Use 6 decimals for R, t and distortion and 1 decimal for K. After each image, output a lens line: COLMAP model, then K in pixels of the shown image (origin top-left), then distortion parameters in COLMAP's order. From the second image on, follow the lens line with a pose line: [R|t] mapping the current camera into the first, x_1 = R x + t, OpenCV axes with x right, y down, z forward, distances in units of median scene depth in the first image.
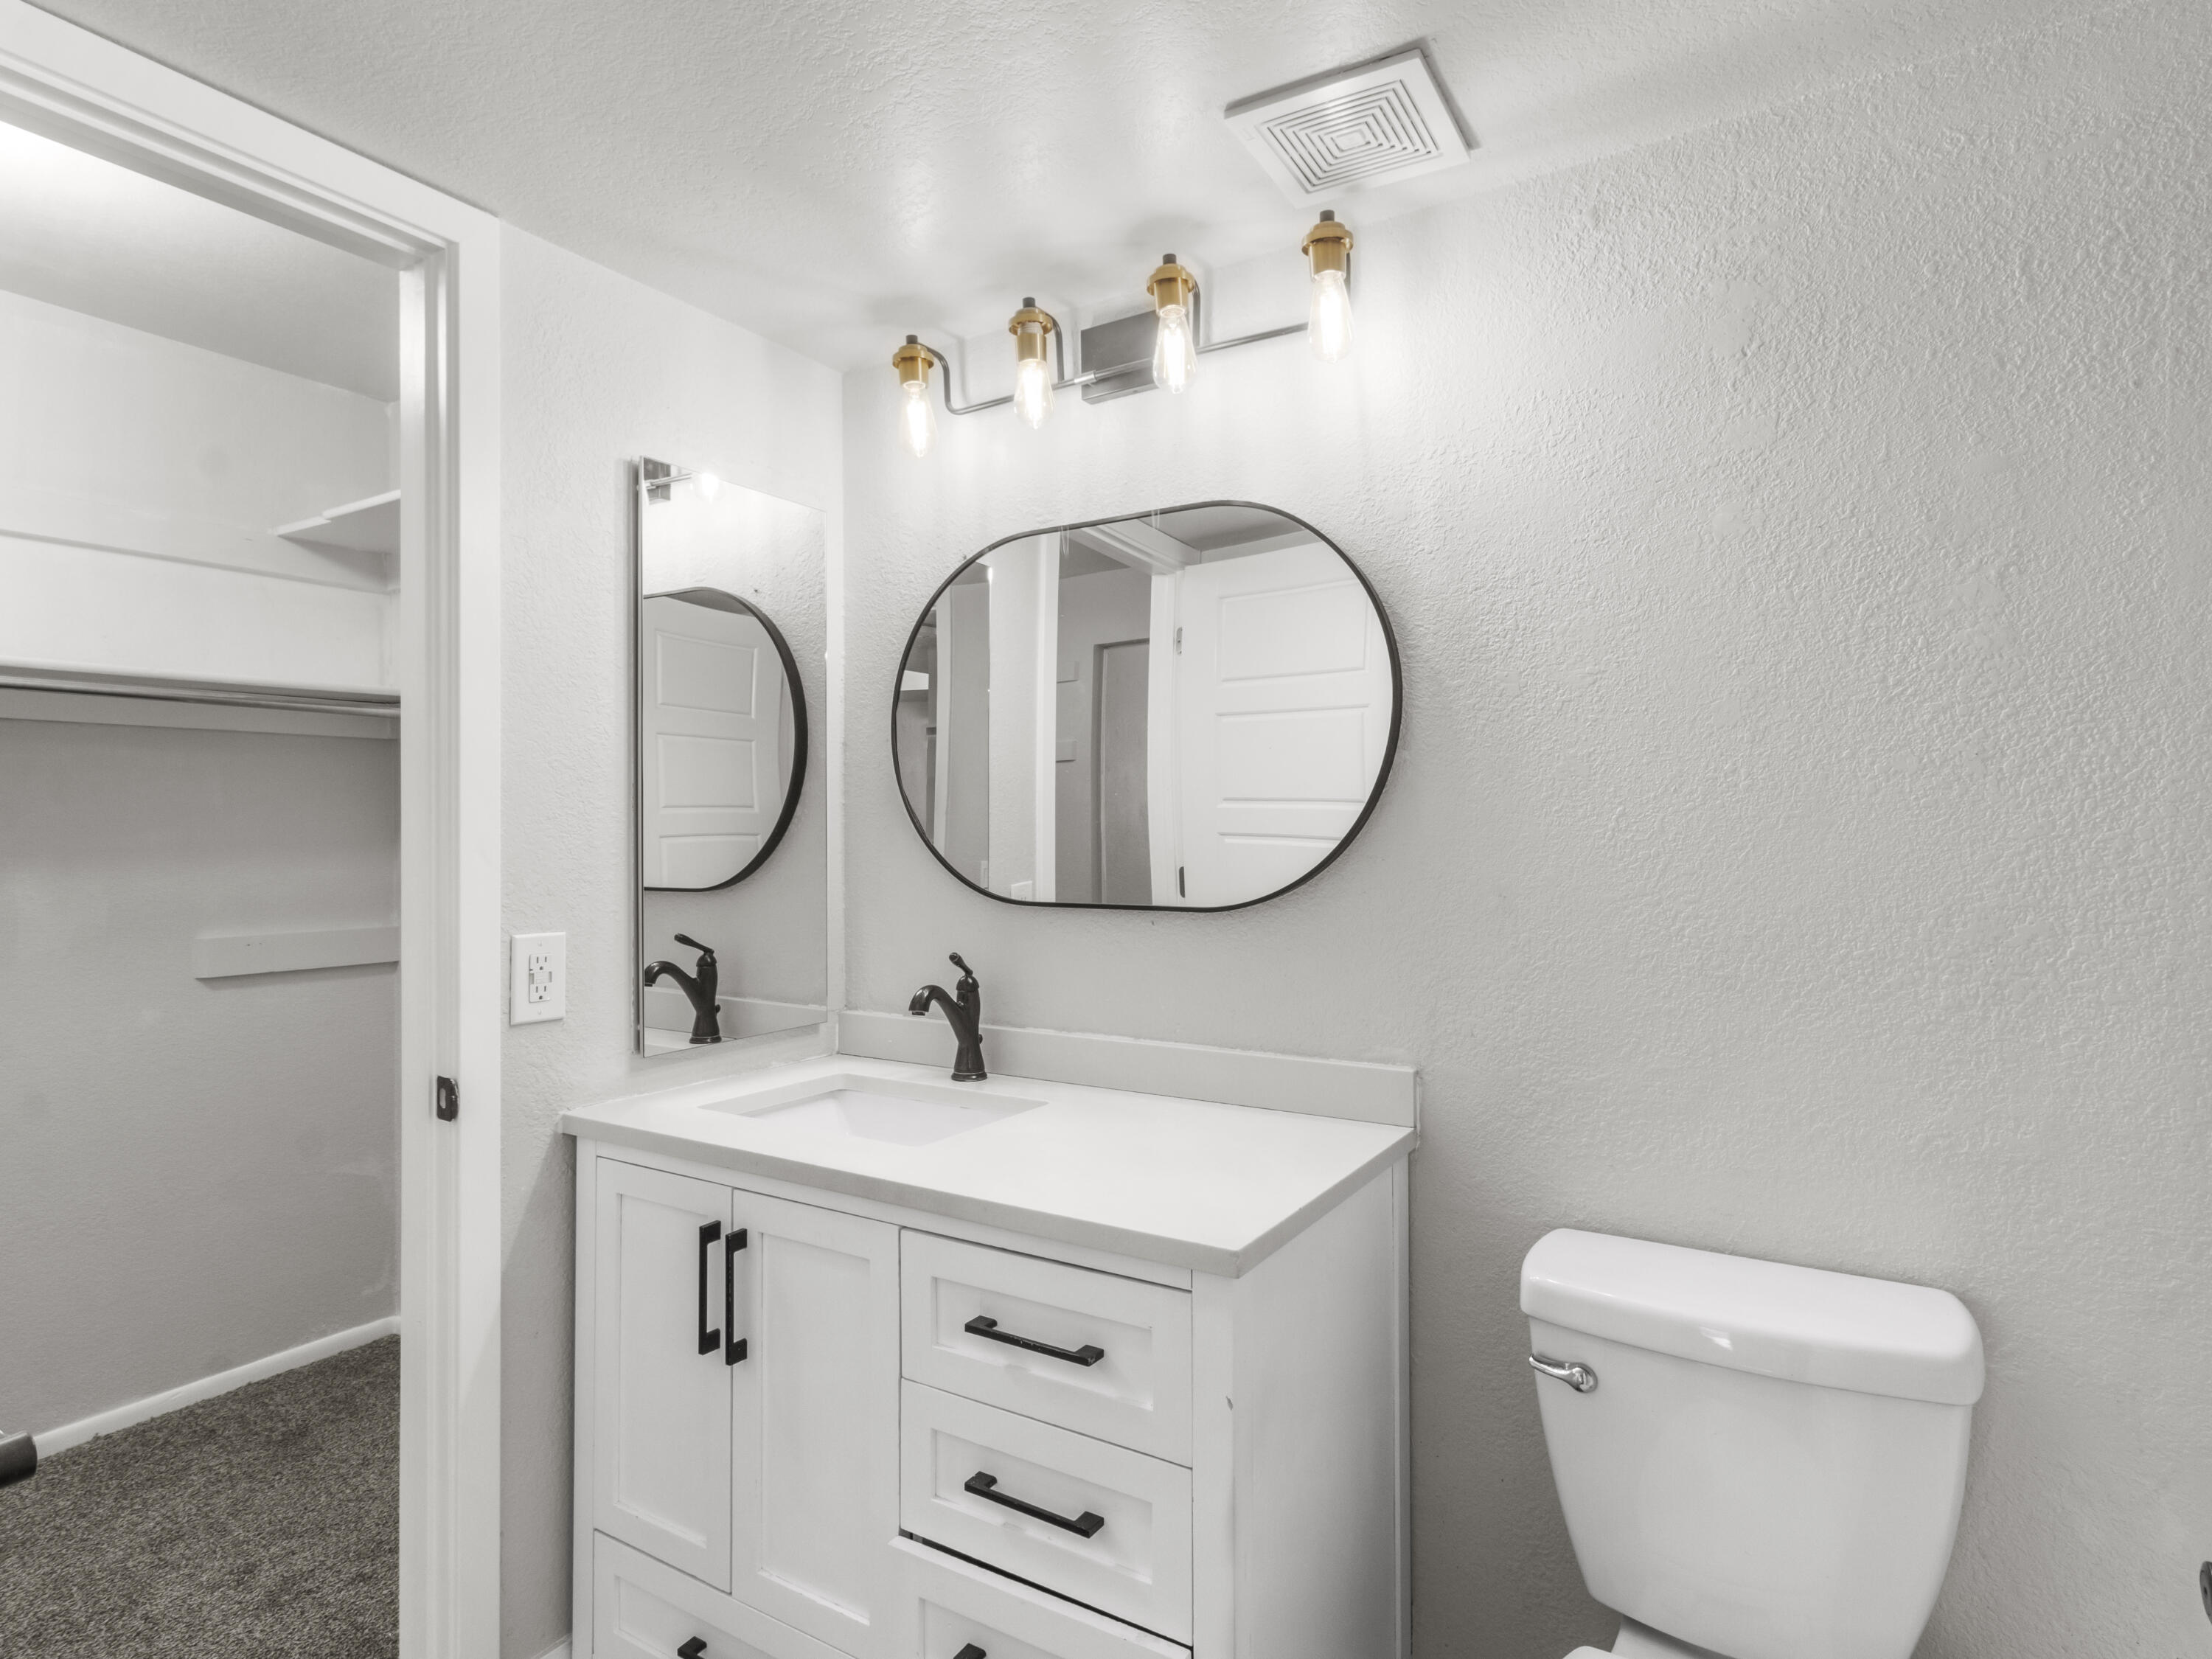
lens RADIAL K [[1179.9, 0, 1140.8], [0, 1179.9, 824.5], [0, 0, 1]] dist [0.034860, -0.000042]
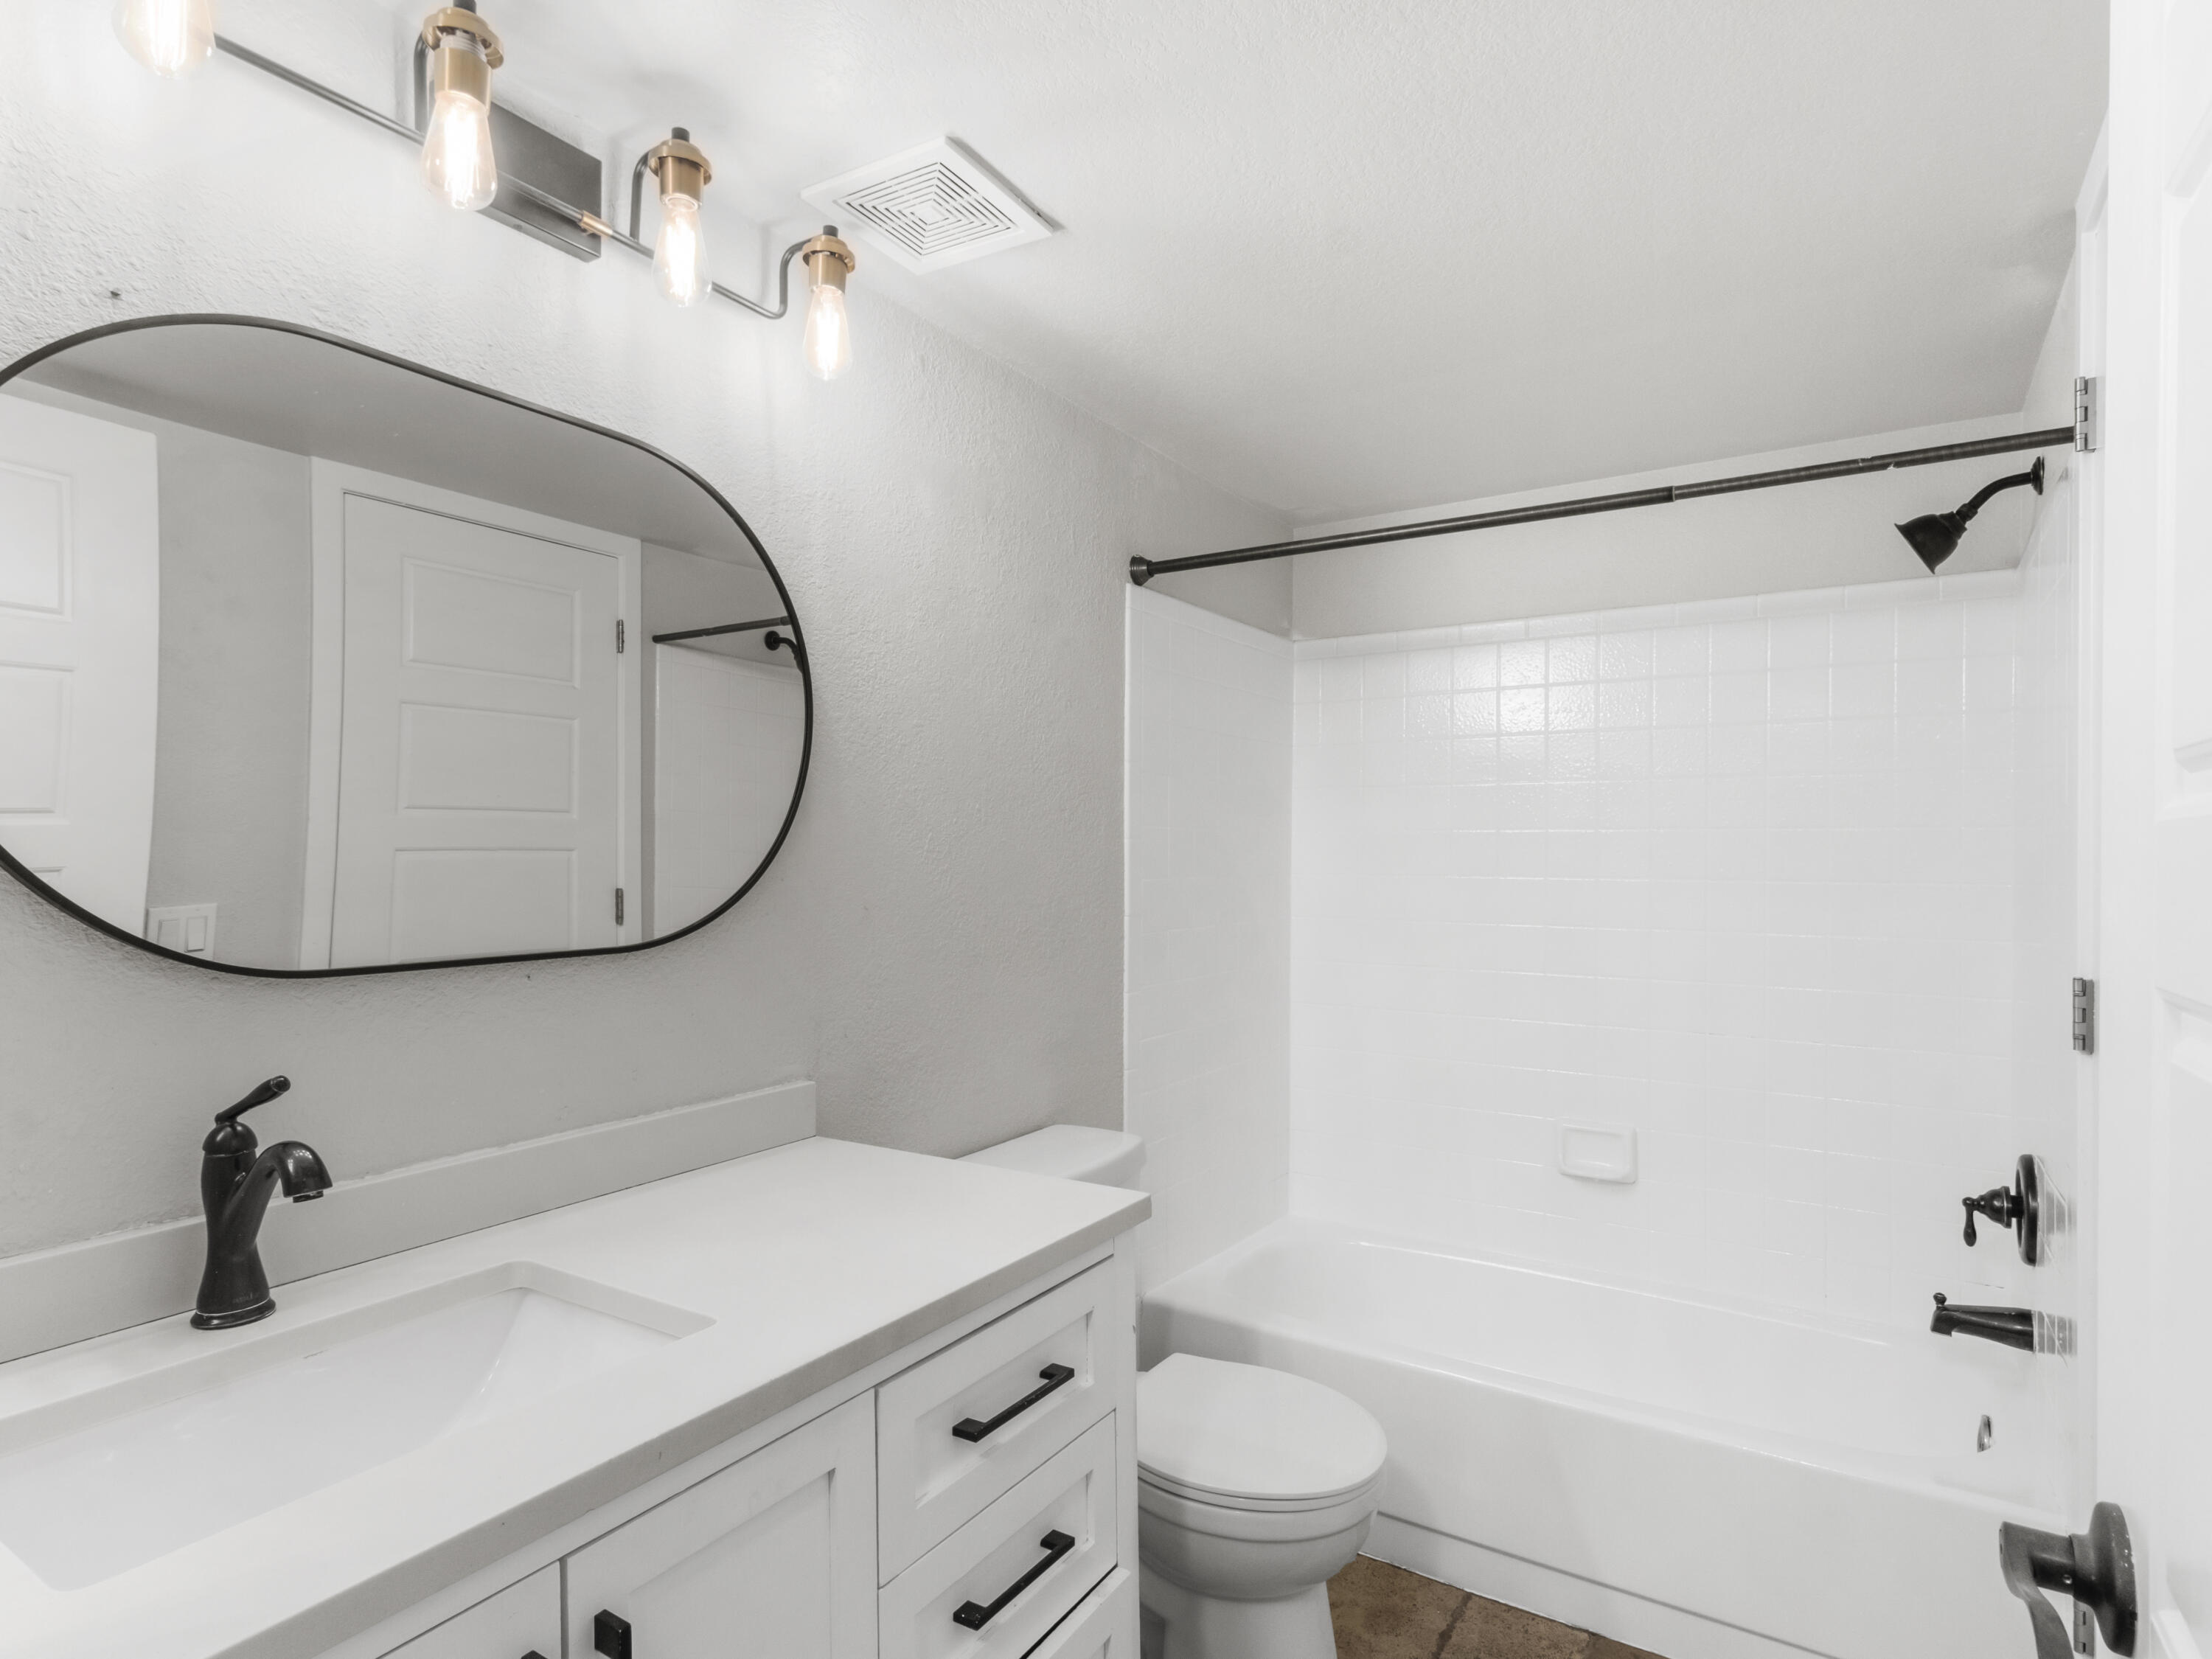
lens RADIAL K [[1176.0, 0, 1108.9], [0, 1176.0, 852.1], [0, 0, 1]] dist [0.000879, -0.014033]
pose [[0.032955, -0.003752, 0.999450, -0.761034], [-0.013563, 0.999899, 0.004201, -0.002255], [-0.999365, -0.013694, 0.032901, 0.678277]]
